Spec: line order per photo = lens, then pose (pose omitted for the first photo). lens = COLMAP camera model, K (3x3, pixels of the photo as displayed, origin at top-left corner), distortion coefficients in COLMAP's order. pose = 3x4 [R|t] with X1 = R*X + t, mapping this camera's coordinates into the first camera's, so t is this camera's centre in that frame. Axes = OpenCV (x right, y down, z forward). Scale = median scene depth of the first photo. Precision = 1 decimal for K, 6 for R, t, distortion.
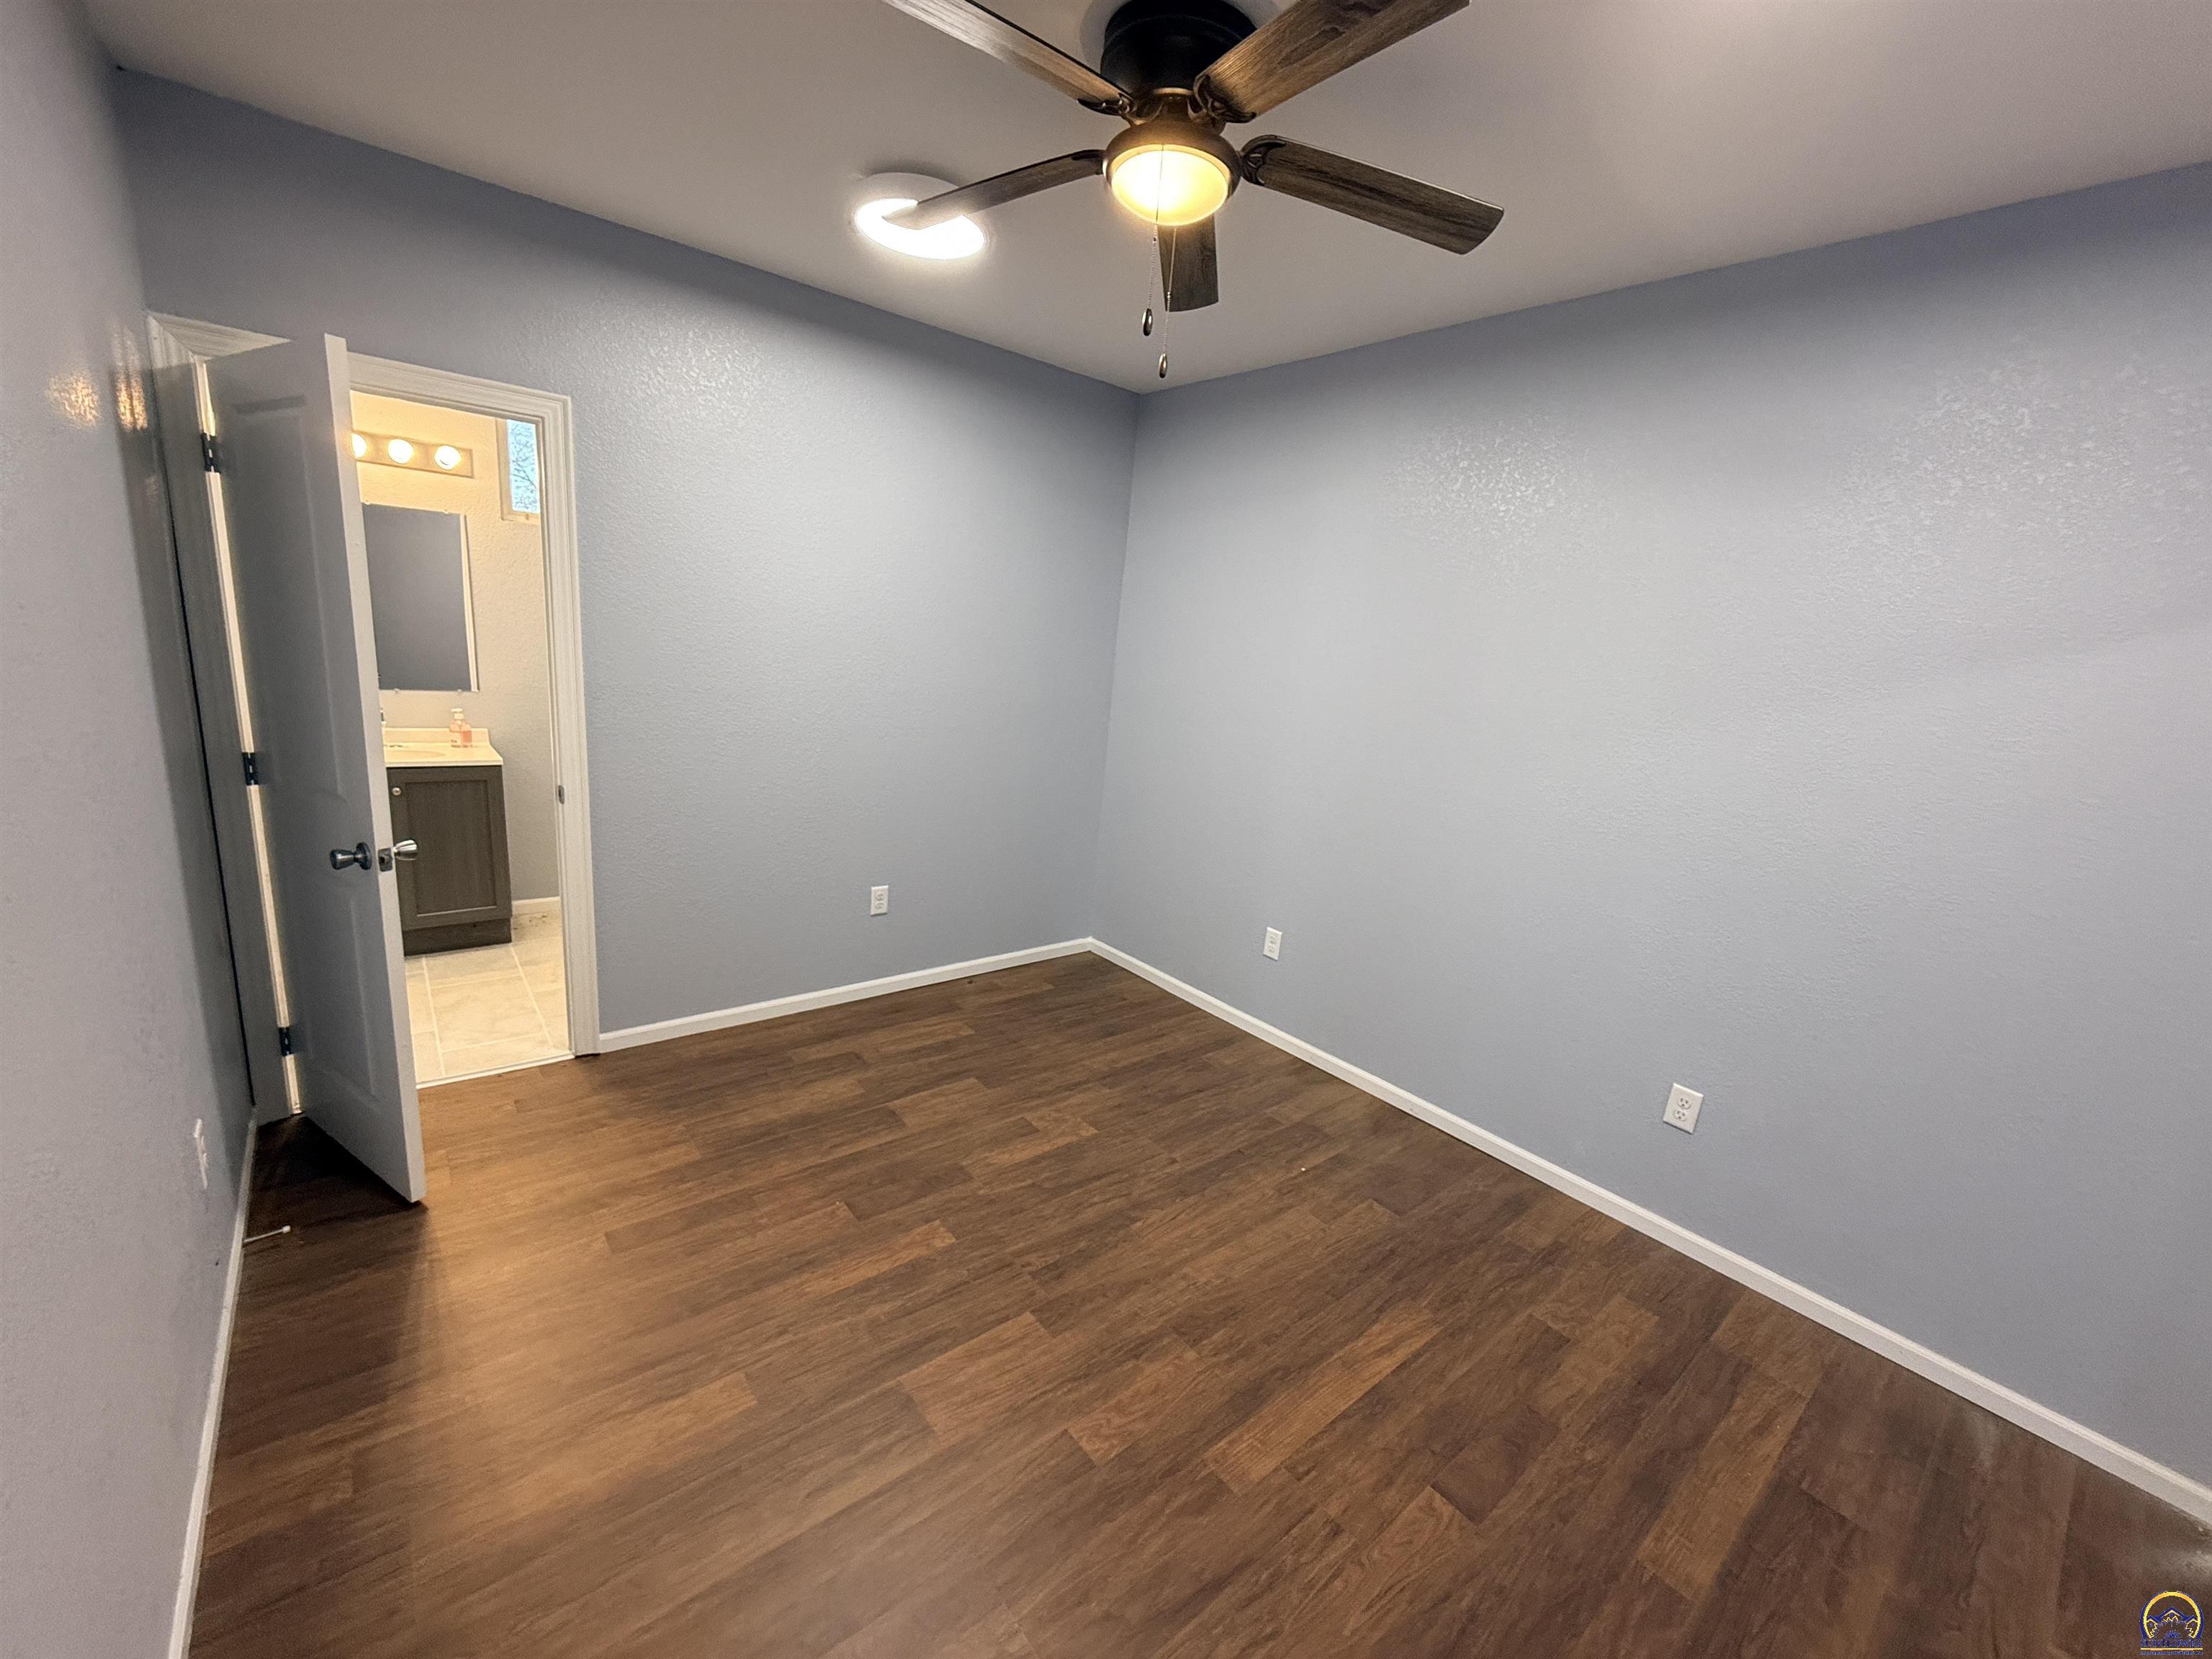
lens RADIAL K [[878.4, 0, 1105.2], [0, 878.4, 822.8], [0, 0, 1]] dist [0.000791, 0.000177]
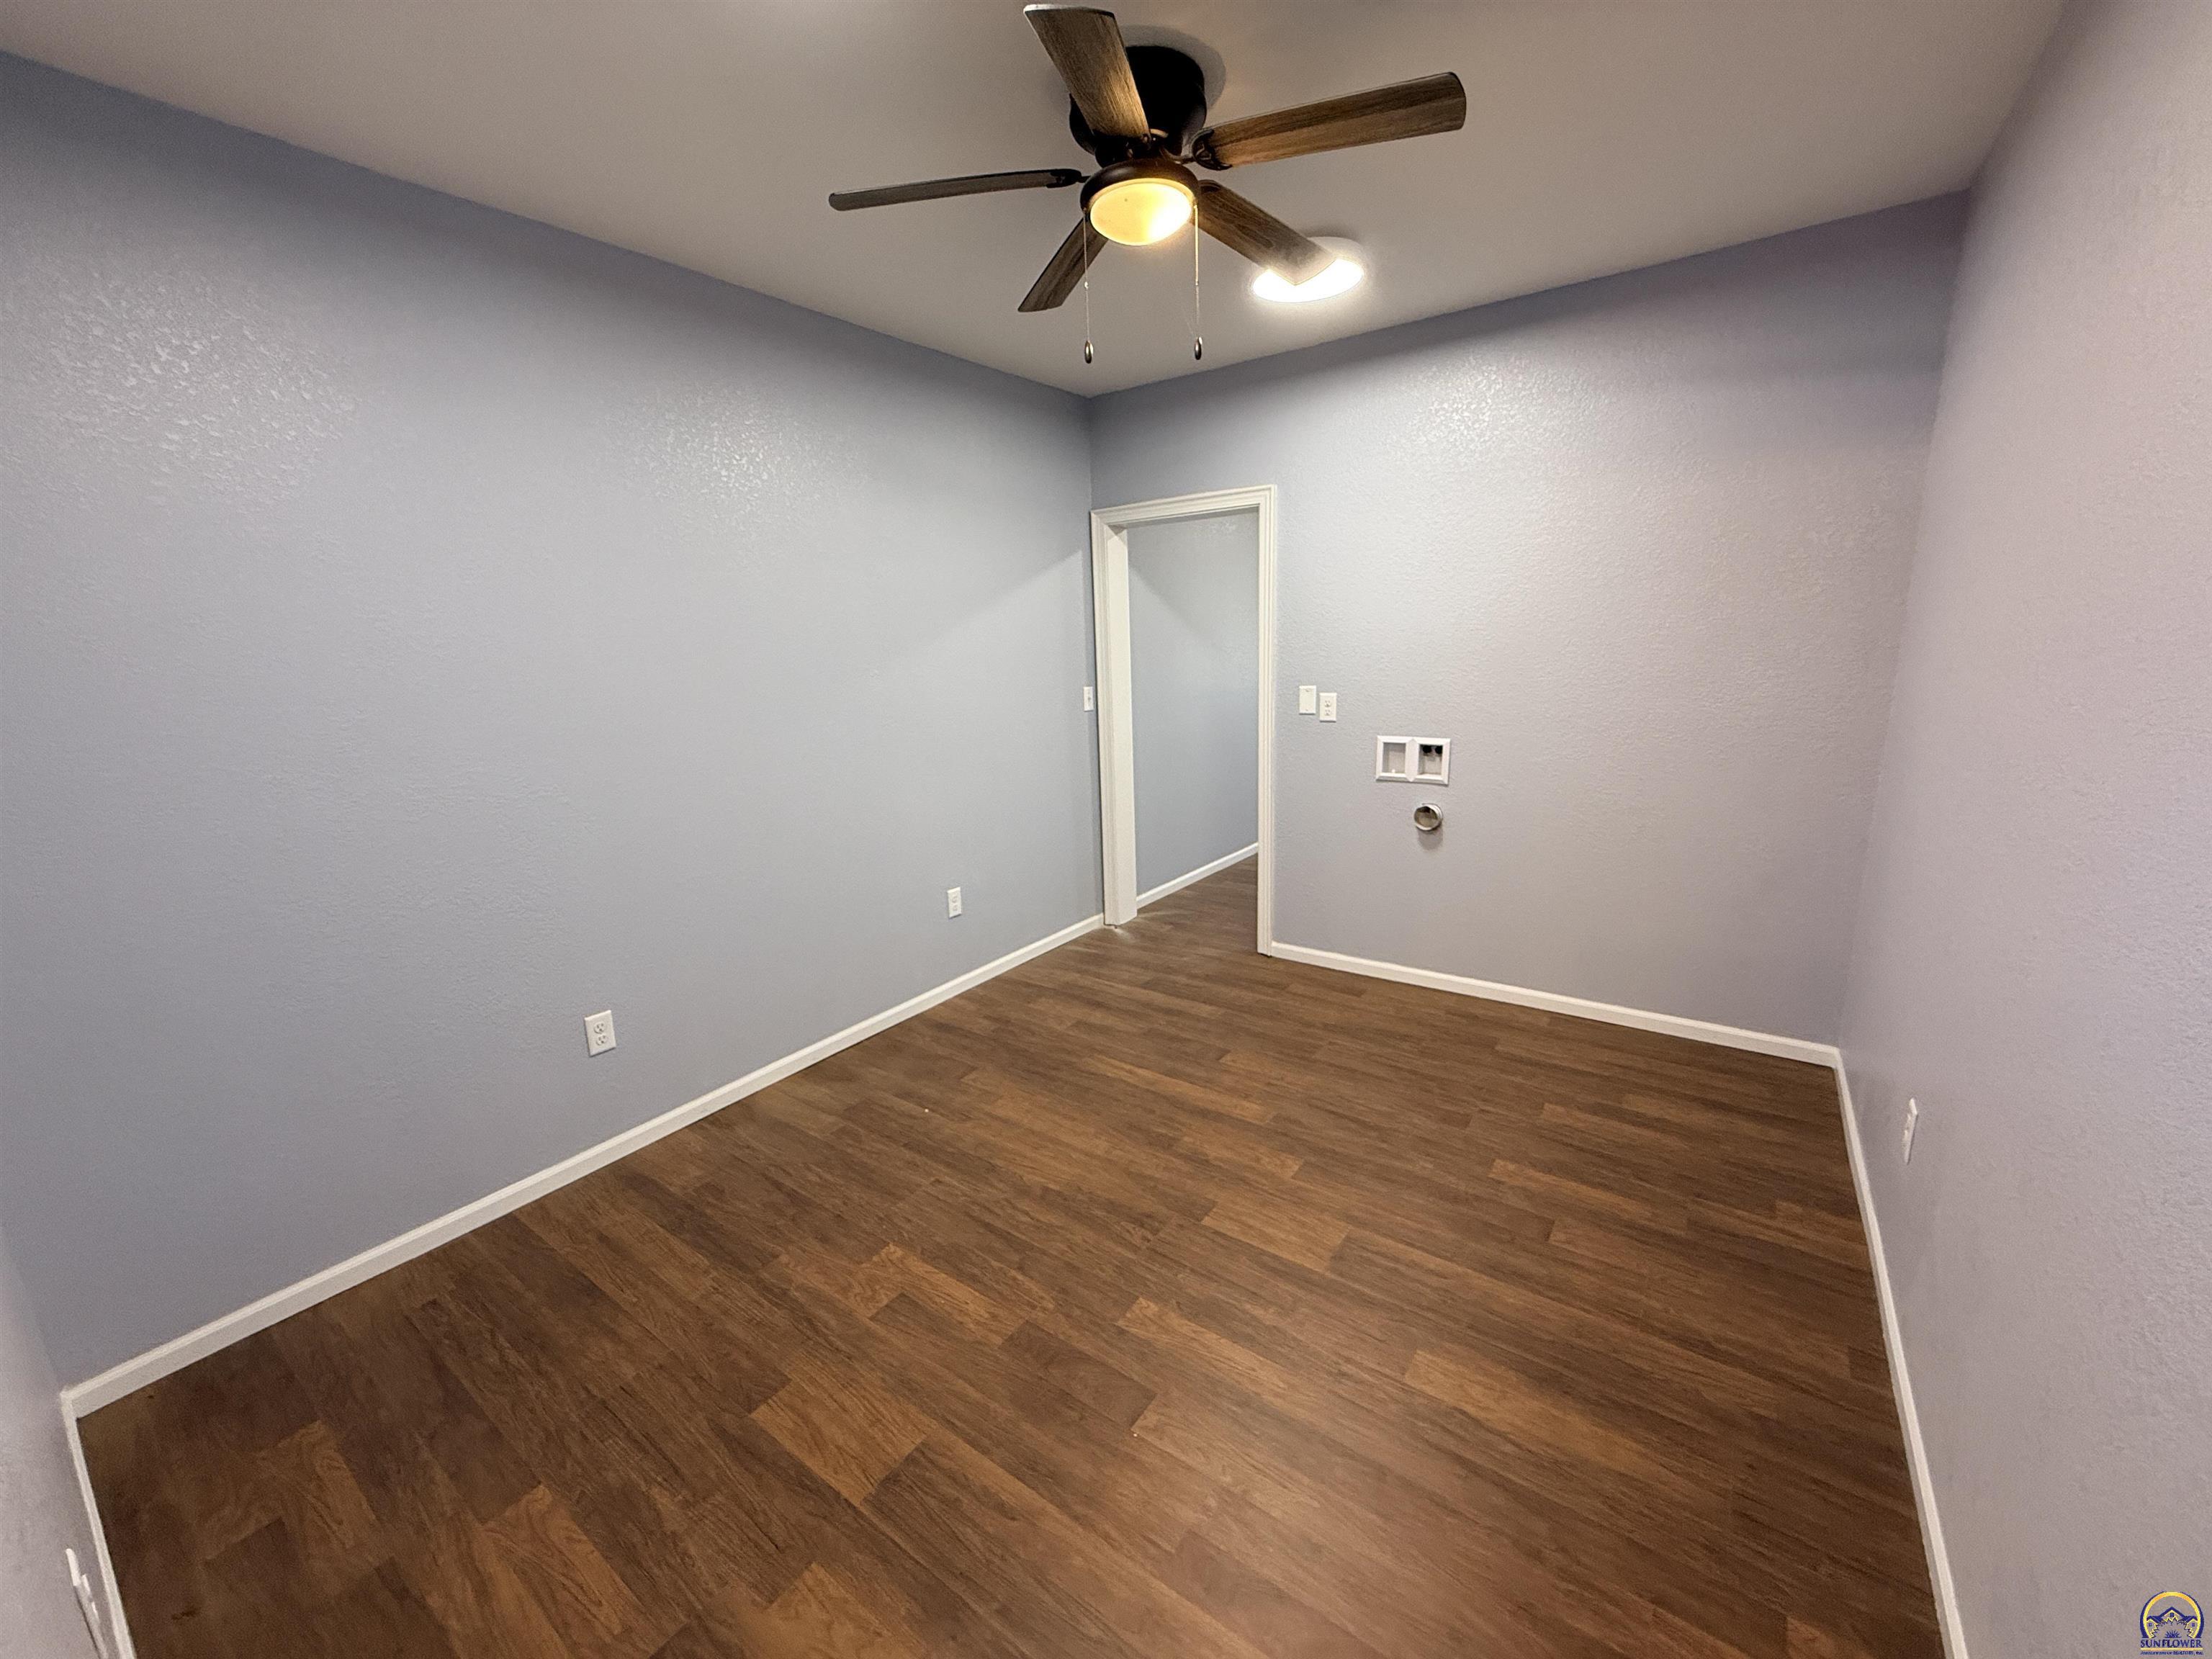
lens RADIAL K [[878.4, 0, 1105.4], [0, 878.4, 829.4], [0, 0, 1]] dist [0.000791, 0.000177]
pose [[-0.247360, -0.283525, 0.926513, -0.806786], [0.219576, 0.914949, 0.338608, -0.258336], [-0.943716, 0.287198, -0.164066, 0.982676]]
